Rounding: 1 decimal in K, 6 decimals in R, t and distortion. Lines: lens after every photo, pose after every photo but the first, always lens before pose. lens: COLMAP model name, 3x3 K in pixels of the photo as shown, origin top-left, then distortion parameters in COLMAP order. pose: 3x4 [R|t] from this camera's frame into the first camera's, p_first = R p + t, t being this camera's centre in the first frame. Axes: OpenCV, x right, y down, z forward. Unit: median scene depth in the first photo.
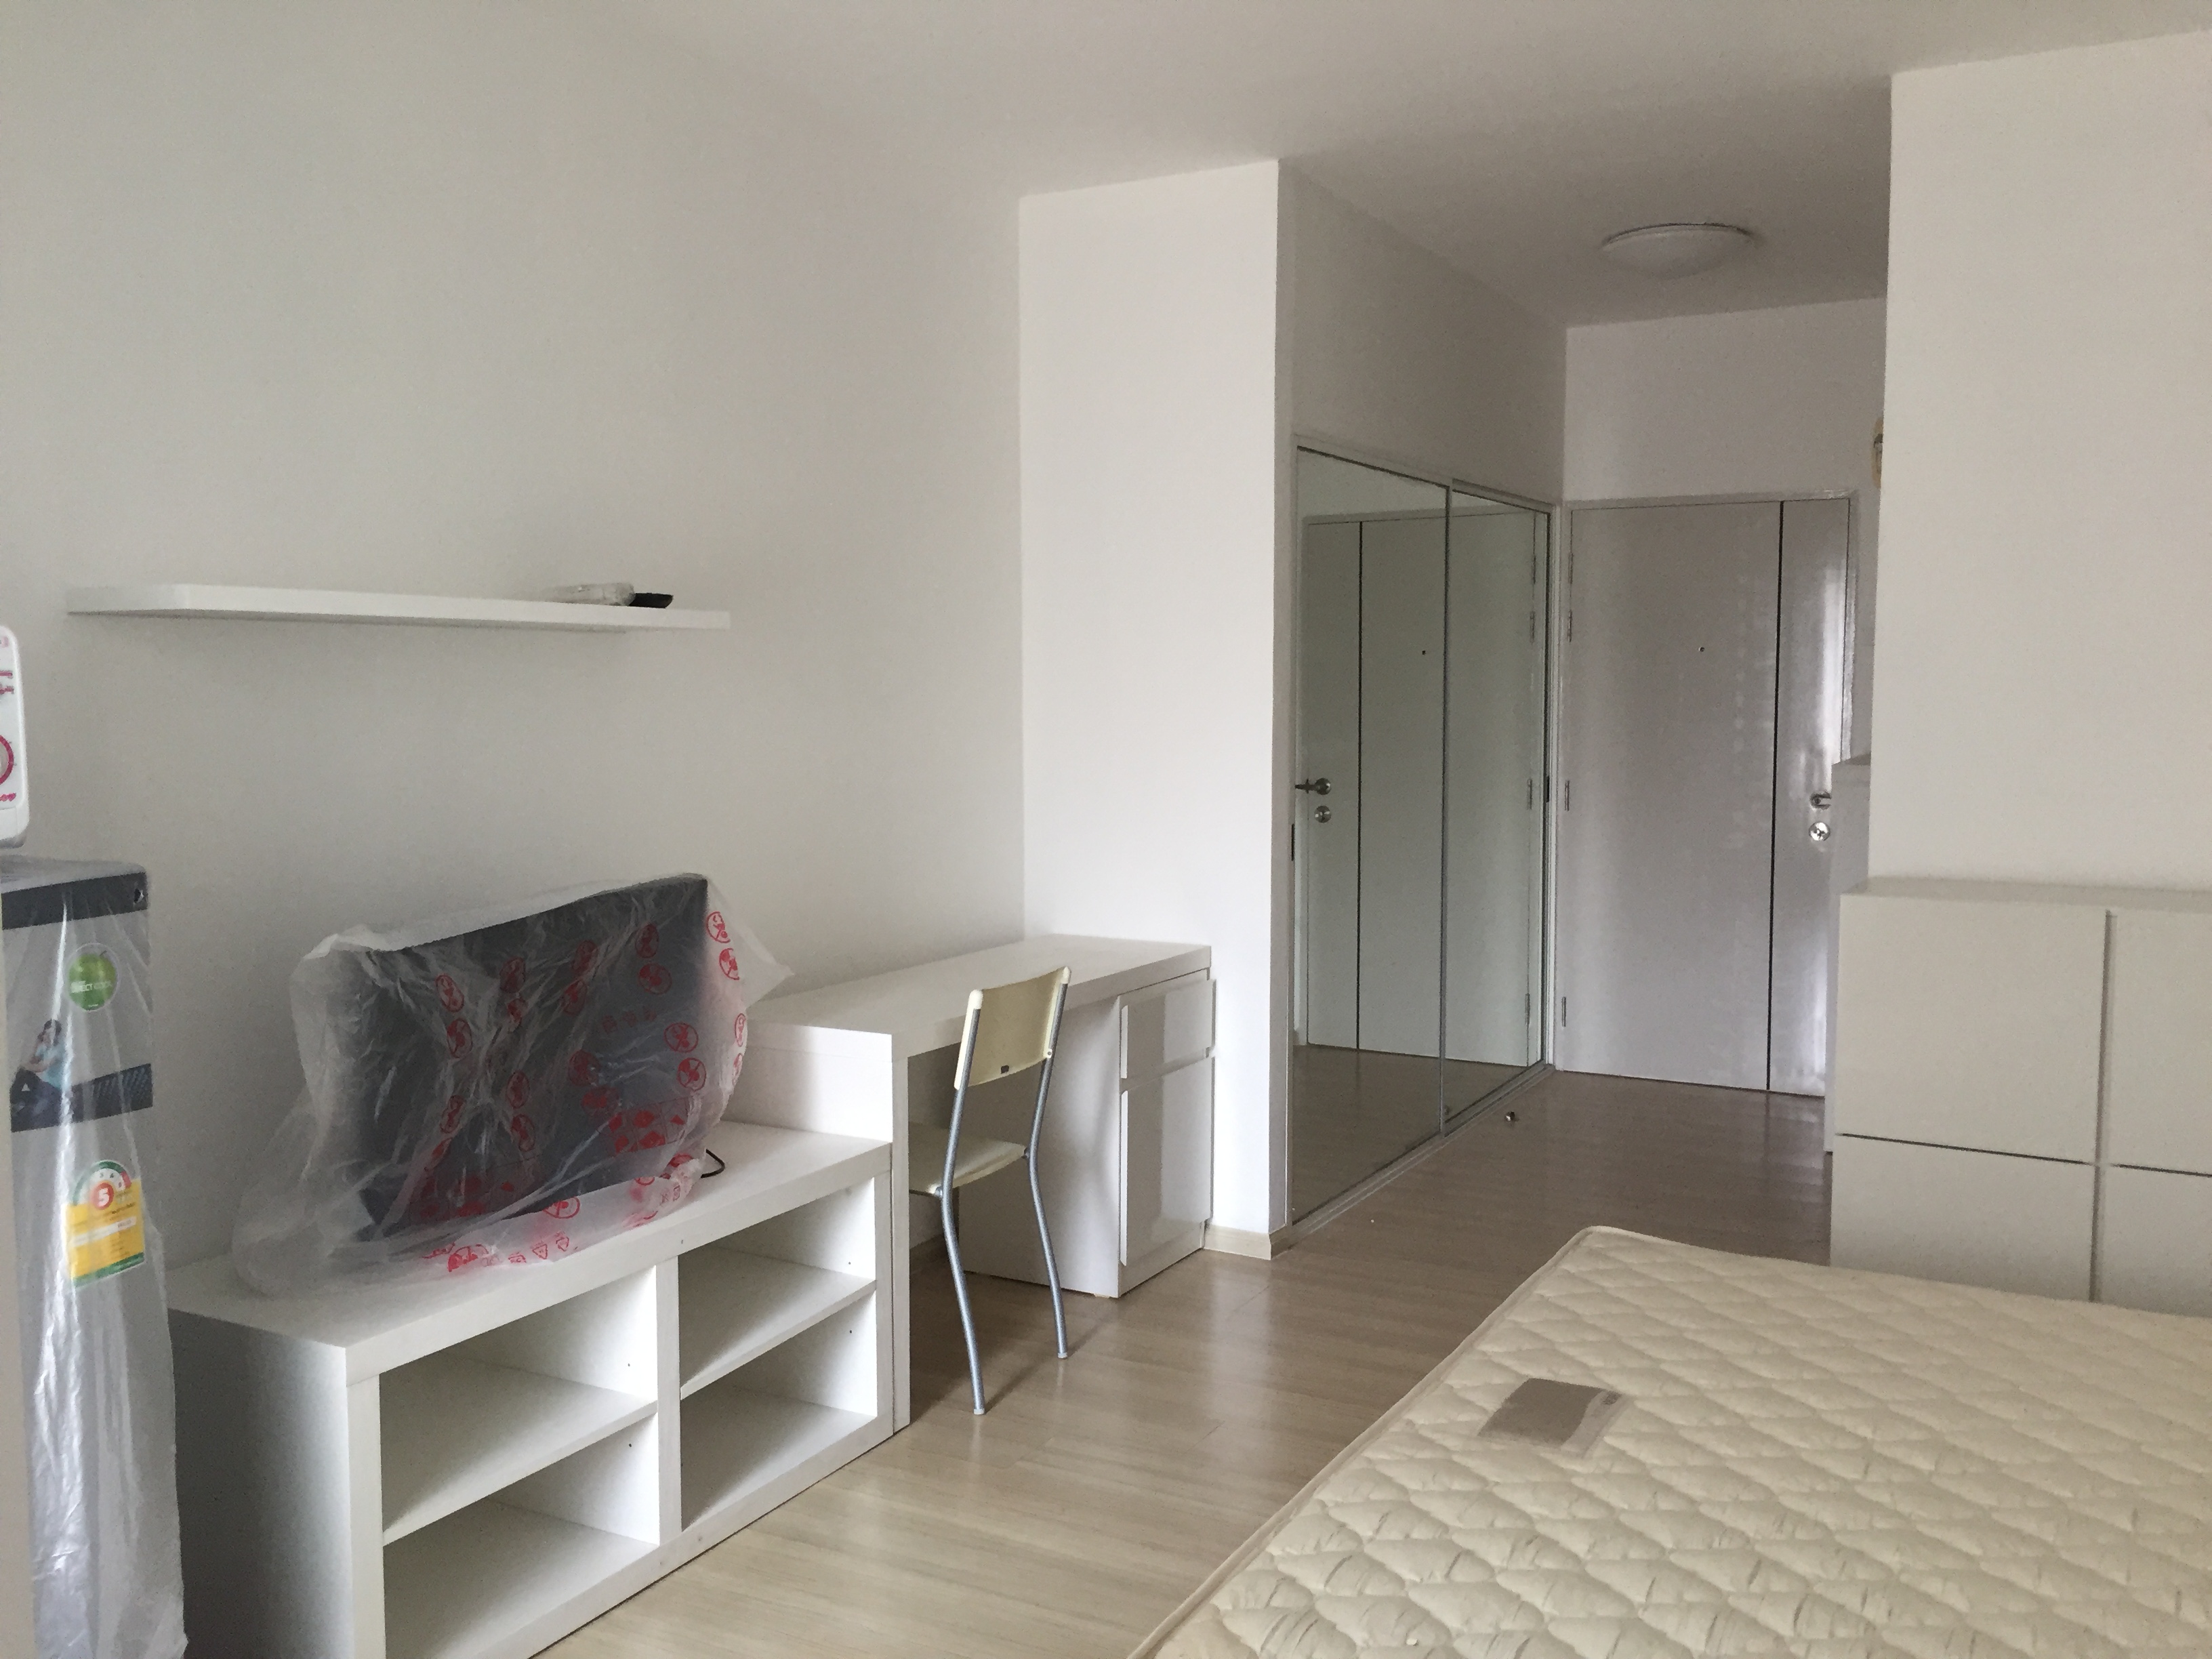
lens RADIAL K [[1911.1, 0, 1105.6], [0, 1911.1, 829.5], [0, 0, 1]] dist [0.069117, -0.087739]
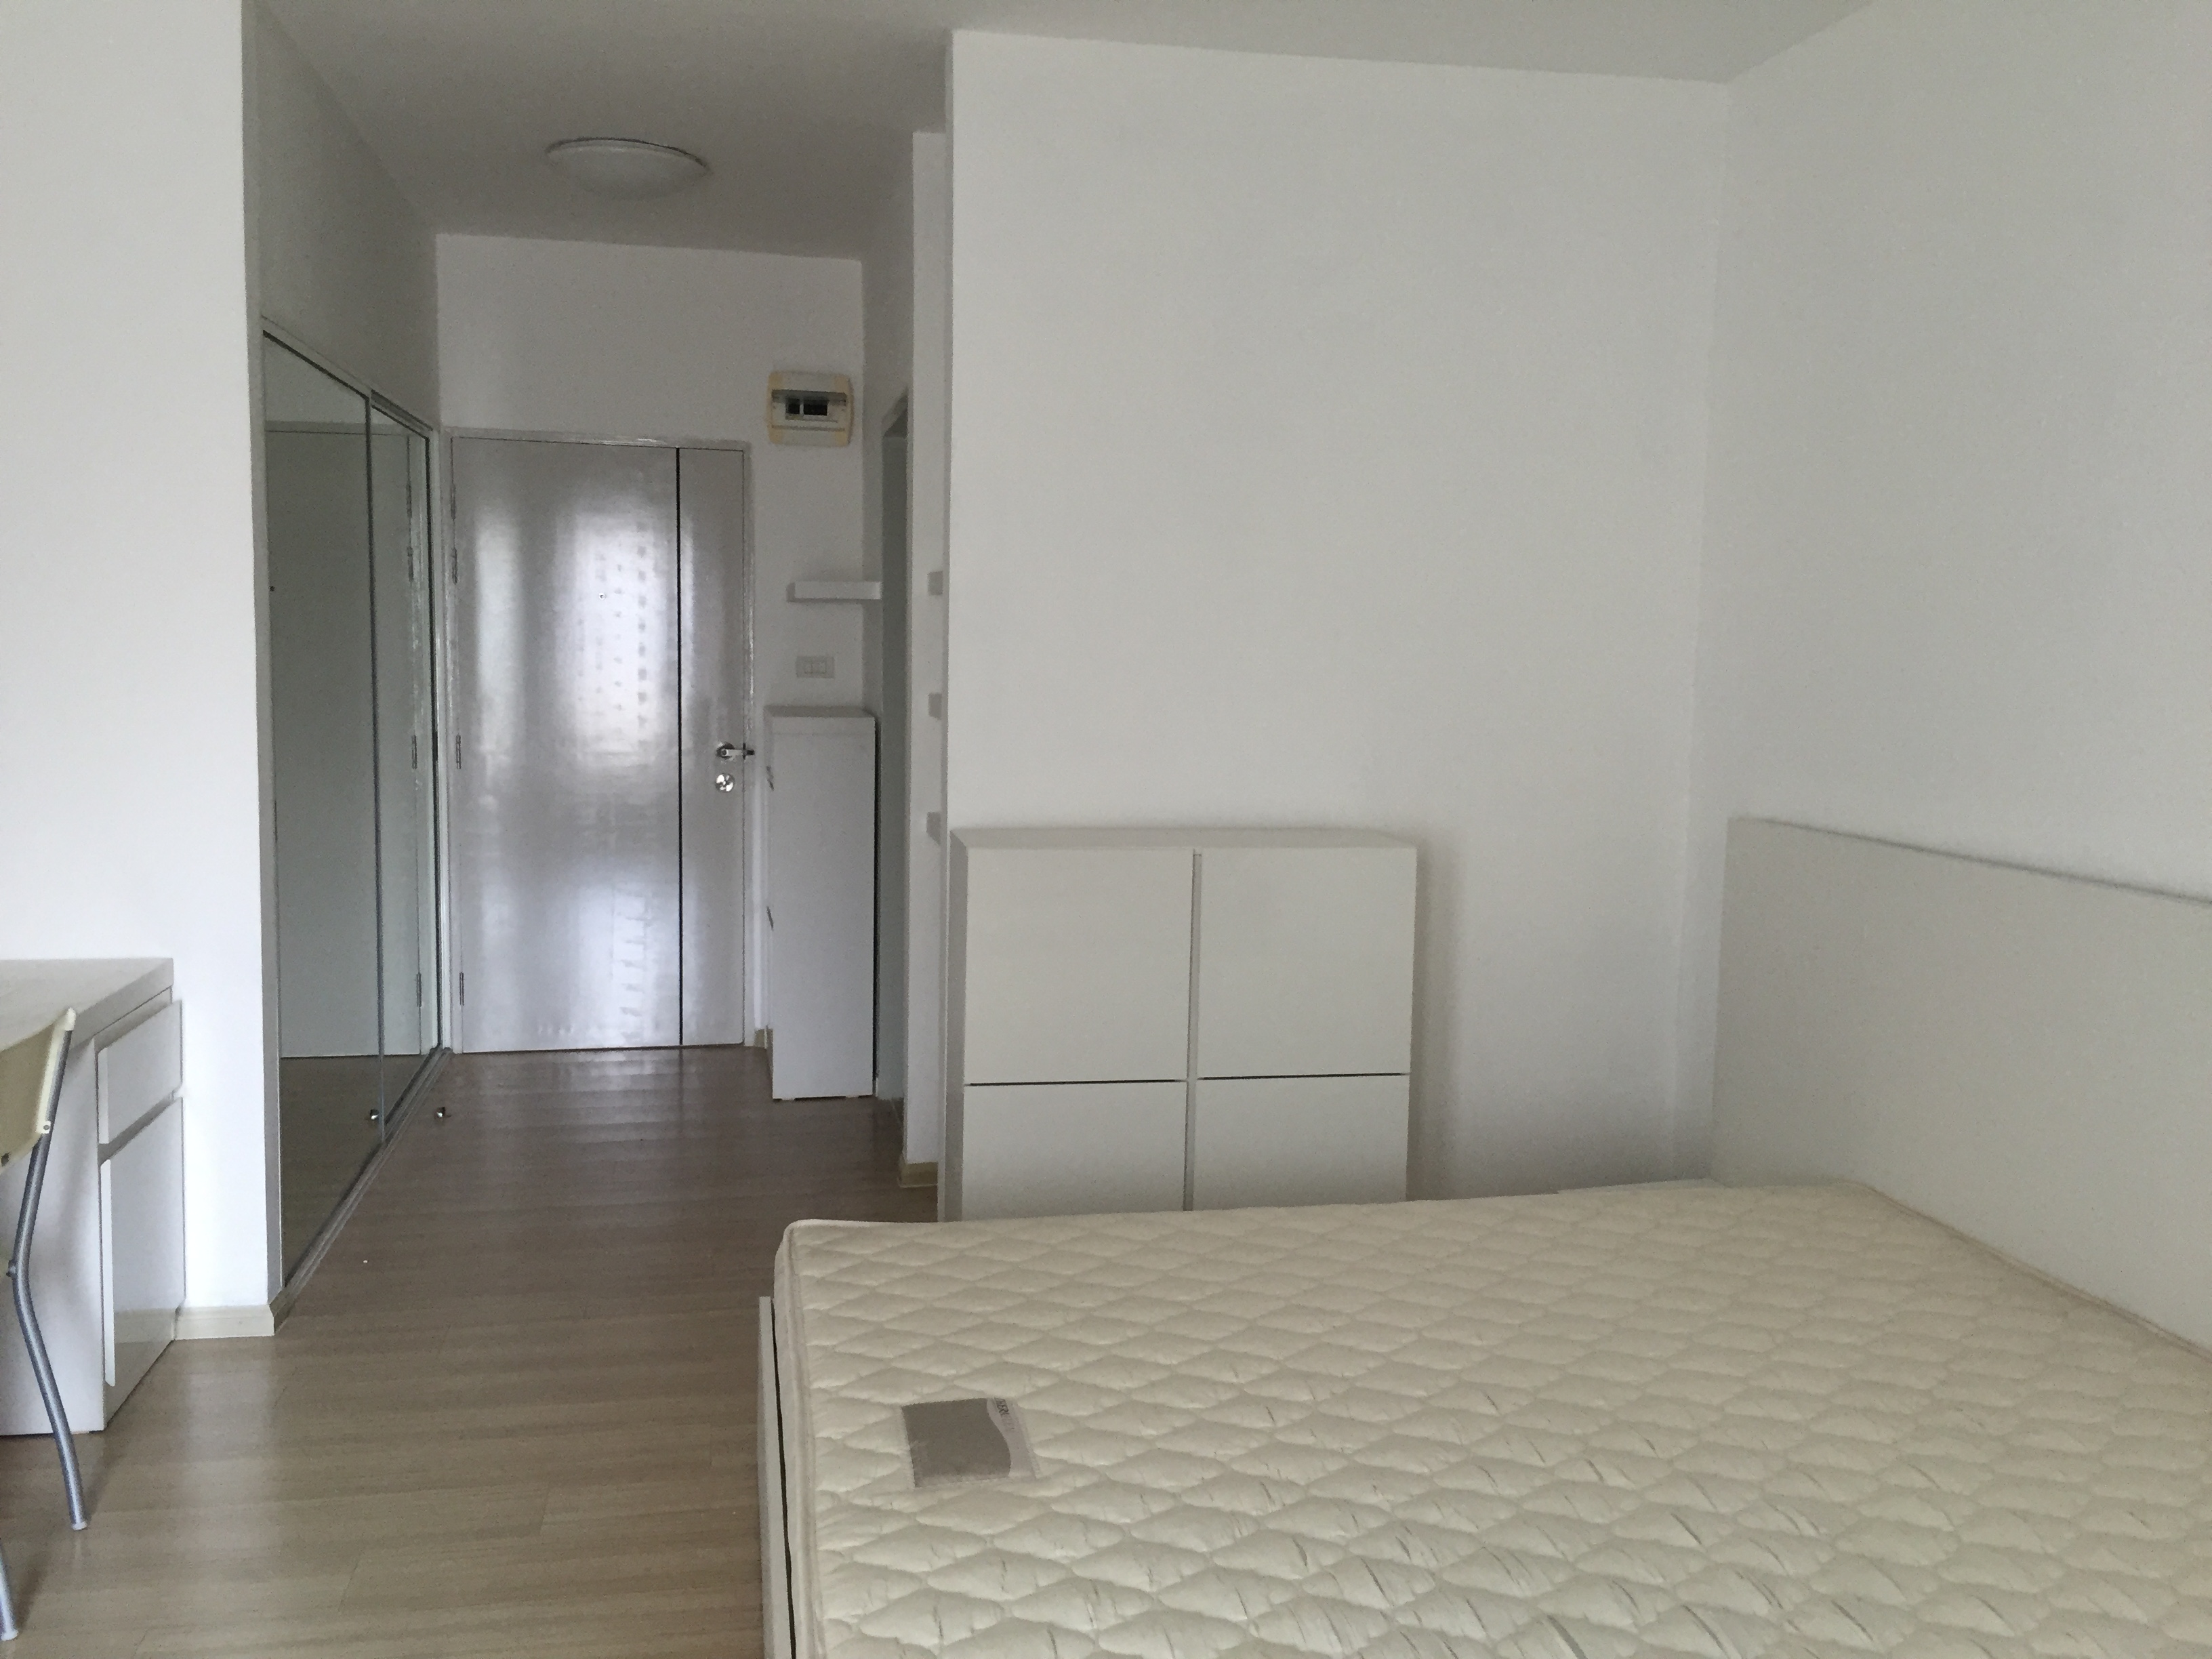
lens RADIAL K [[1911.1, 0, 1112.7], [0, 1911.1, 823.2], [0, 0, 1]] dist [0.069117, -0.087739]
pose [[0.765860, -0.049708, 0.641083, -0.215000], [0.033641, 0.998740, 0.037250, -0.015344], [-0.642127, -0.006962, 0.766567, 0.196013]]
